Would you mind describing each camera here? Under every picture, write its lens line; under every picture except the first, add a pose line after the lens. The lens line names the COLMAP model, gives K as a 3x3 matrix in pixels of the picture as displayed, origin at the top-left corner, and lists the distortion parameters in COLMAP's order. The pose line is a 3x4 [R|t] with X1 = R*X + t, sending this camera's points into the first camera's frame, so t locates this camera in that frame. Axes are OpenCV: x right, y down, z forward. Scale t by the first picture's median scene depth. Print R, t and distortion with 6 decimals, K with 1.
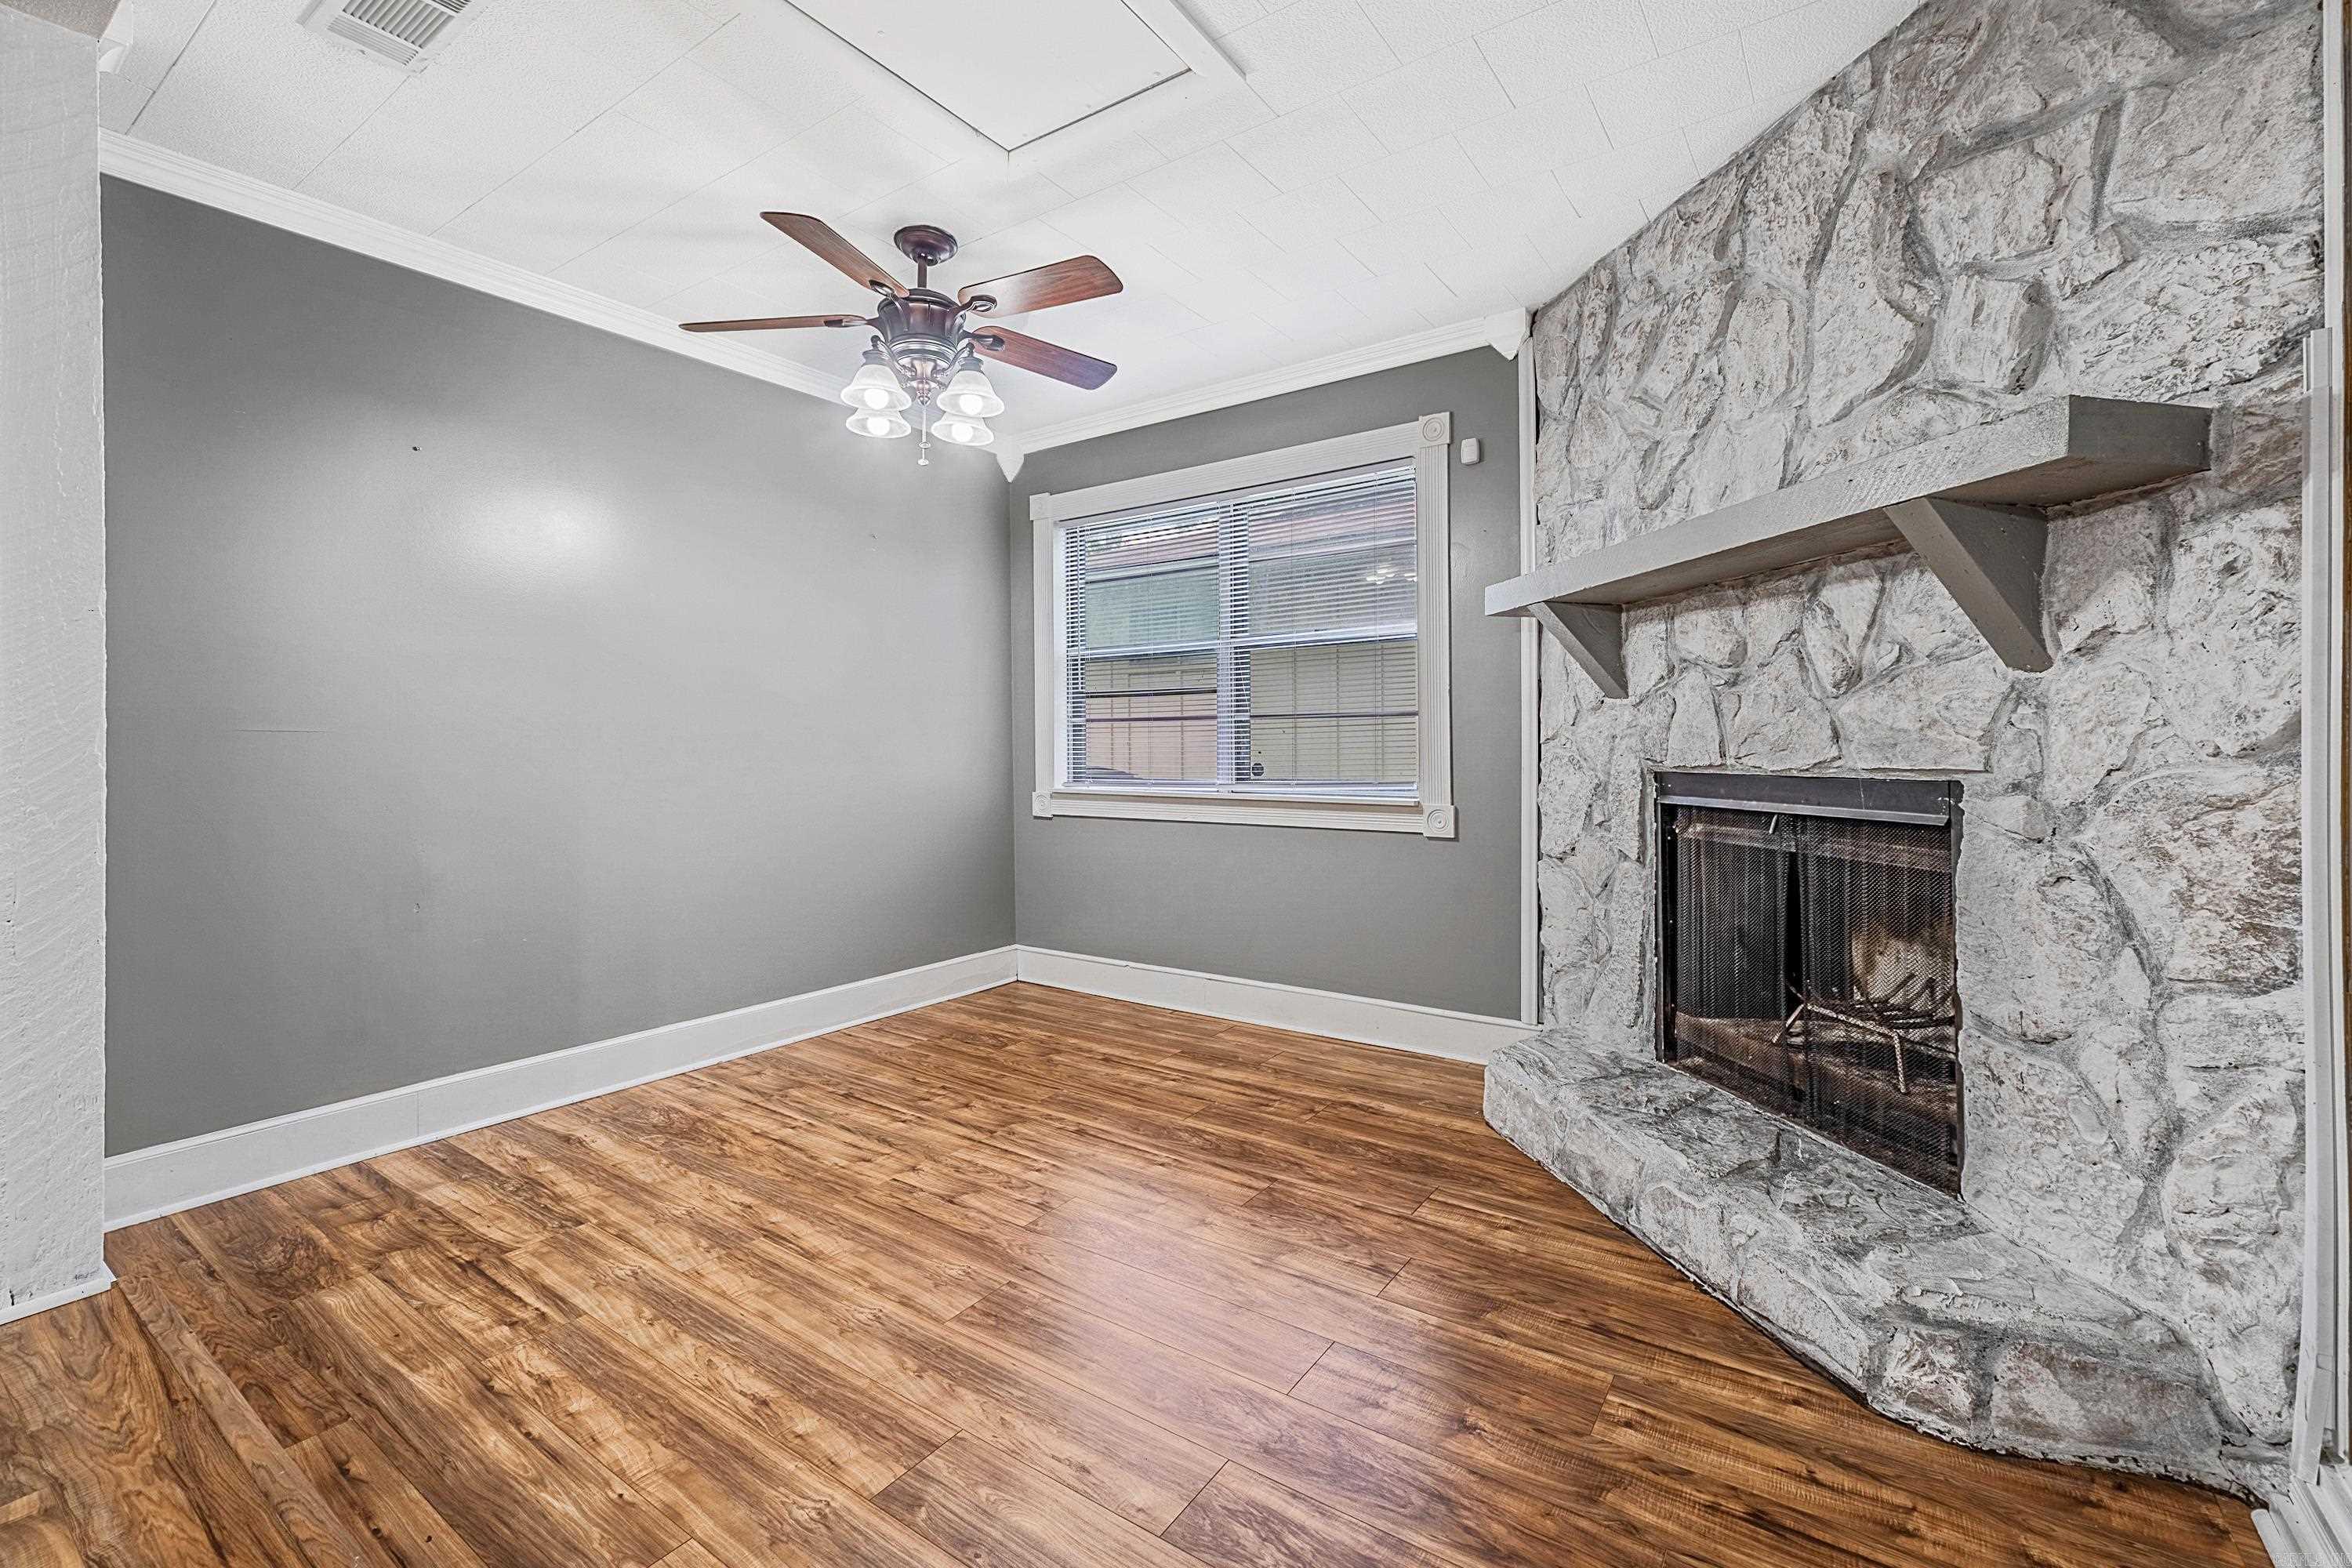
lens RADIAL K [[1013.2, 0, 1173.8], [0, 1013.2, 744.2], [0, 0, 1]] dist [-0.003244, -0.000637]
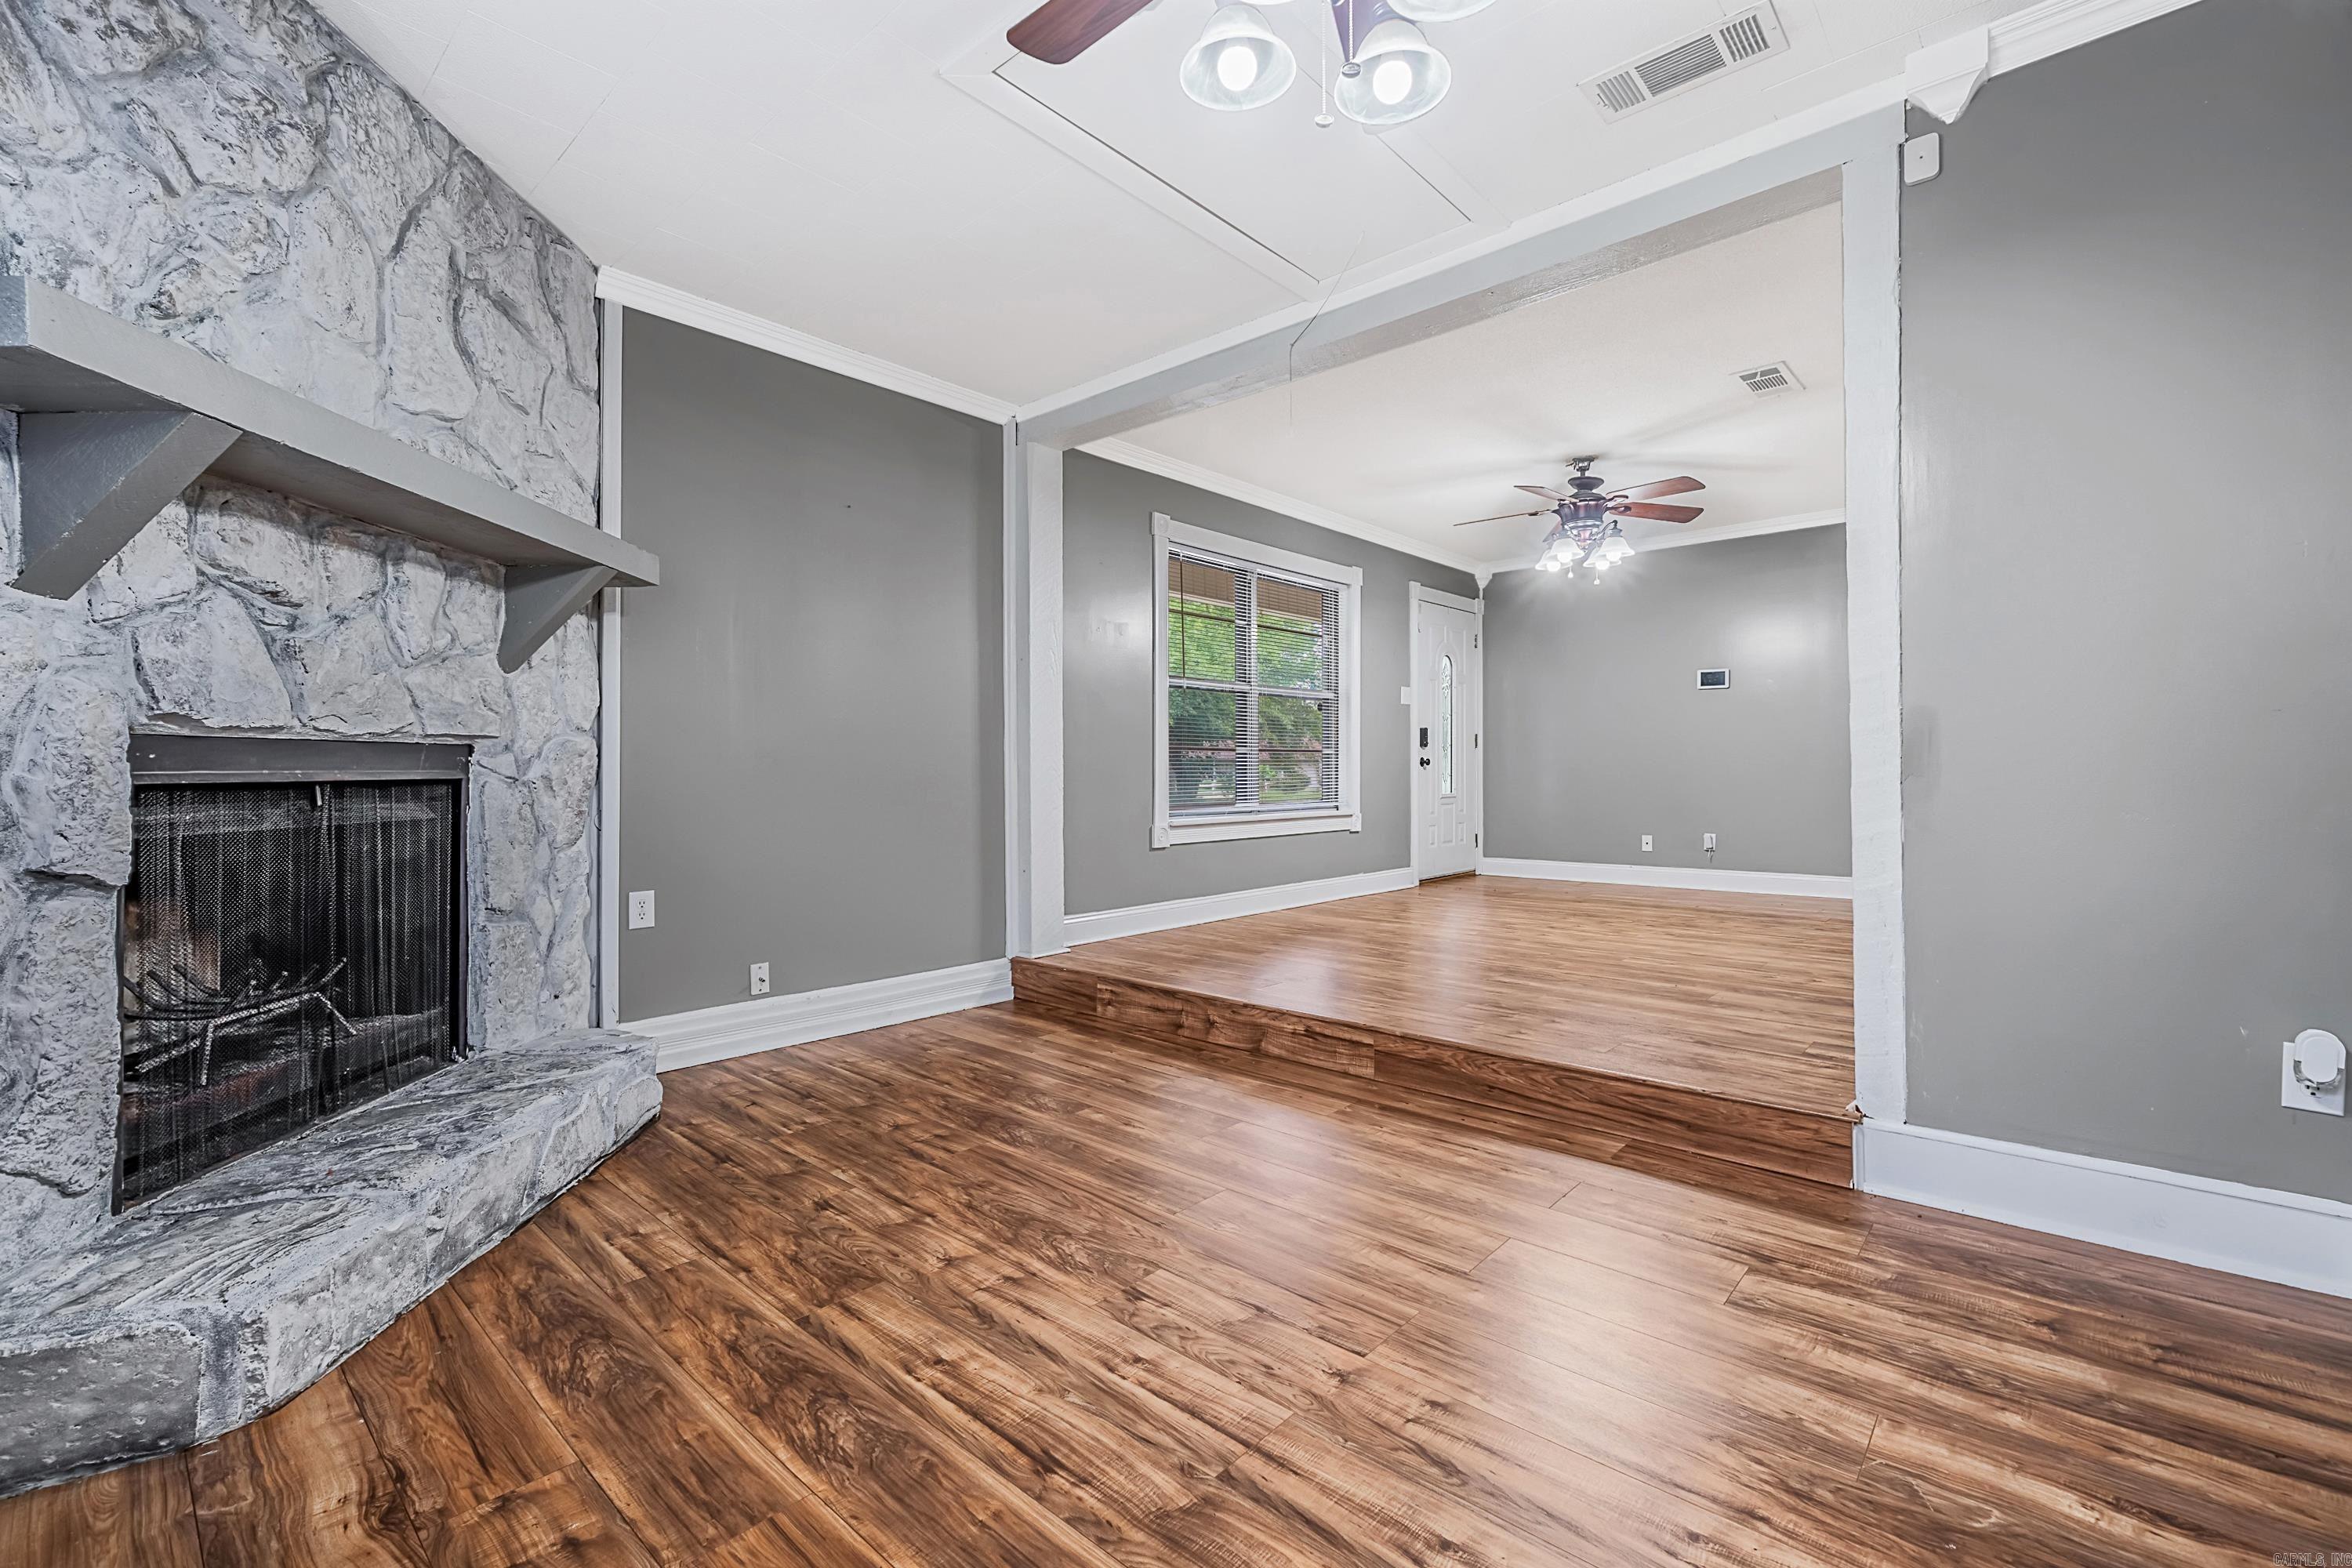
lens RADIAL K [[1008.0, 0, 1172.3], [0, 1008.0, 733.0], [0, 0, 1]] dist [-0.003415, -0.000497]
pose [[-0.991101, 0.014033, 0.132367, -0.270045], [0.009347, 0.999310, -0.035956, 0.064228], [-0.132780, -0.034399, -0.990548, 1.810482]]
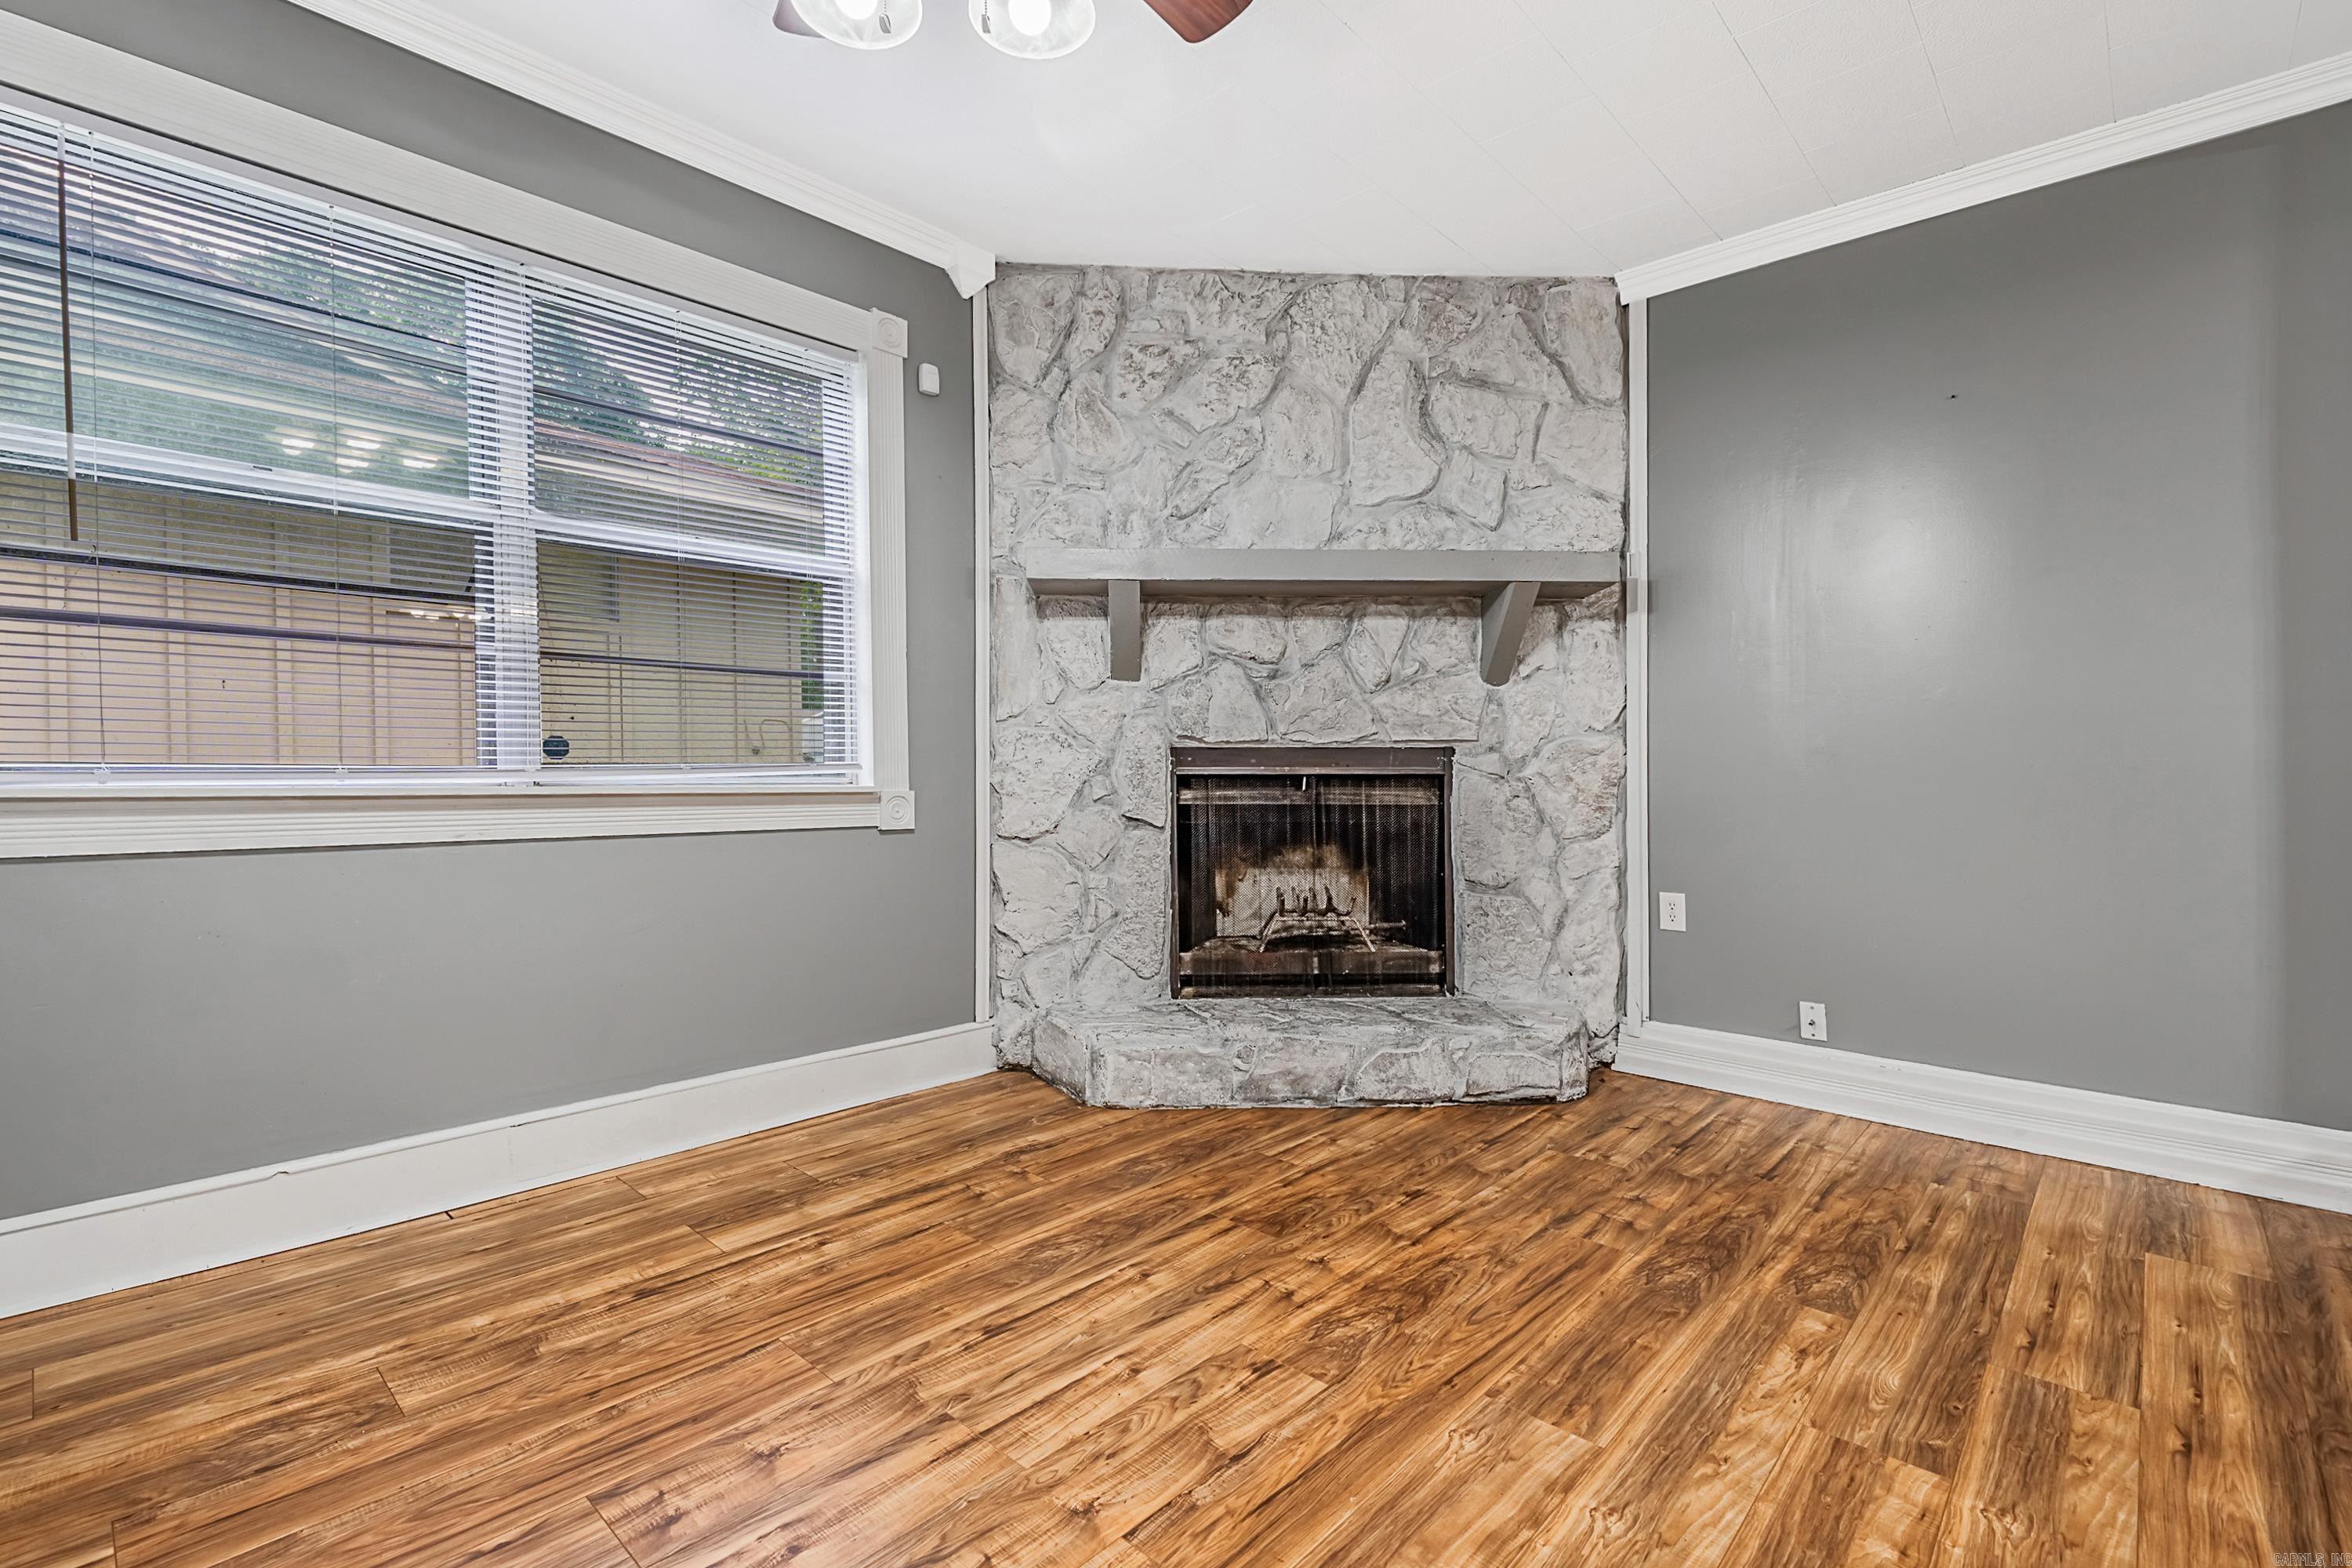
lens RADIAL K [[1056.8, 0, 1185.8], [0, 1056.8, 770.5], [0, 0, 1]] dist [-0.006756, -0.000631]
pose [[0.134280, 0.004004, 0.990935, -0.847579], [-0.003916, 0.999986, -0.003510, 0.068506], [-0.990936, -0.003409, 0.134293, 0.987665]]
